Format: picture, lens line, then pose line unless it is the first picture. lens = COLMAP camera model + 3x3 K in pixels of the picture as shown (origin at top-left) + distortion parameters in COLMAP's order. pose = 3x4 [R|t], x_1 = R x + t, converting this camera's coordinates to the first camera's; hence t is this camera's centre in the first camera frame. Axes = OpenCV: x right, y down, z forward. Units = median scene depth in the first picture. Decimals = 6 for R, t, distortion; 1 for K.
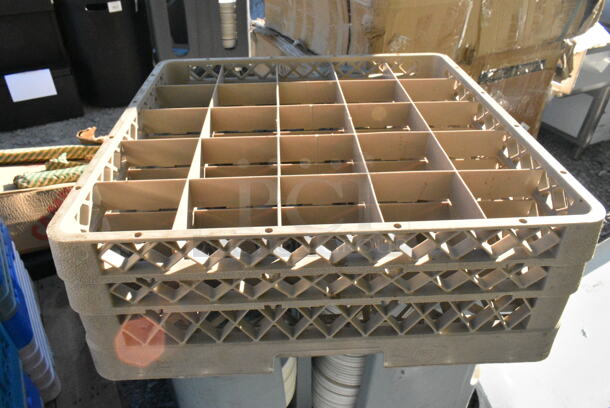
lens RADIAL K [[453.8, 0, 305.0], [0, 453.8, 204.0], [0, 0, 1]] dist [-0.003590, -0.001555]
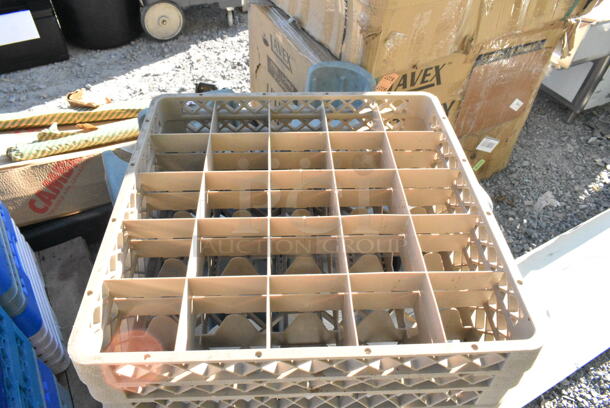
lens RADIAL K [[457.1, 0, 305.0], [0, 457.1, 204.0], [0, 0, 1]] dist [-0.004066, -0.001583]
pose [[0.999512, 0.024930, 0.018820, 0.002241], [-0.027905, 0.983391, 0.179340, -0.141050], [-0.014036, -0.179778, 0.983607, -0.025335]]
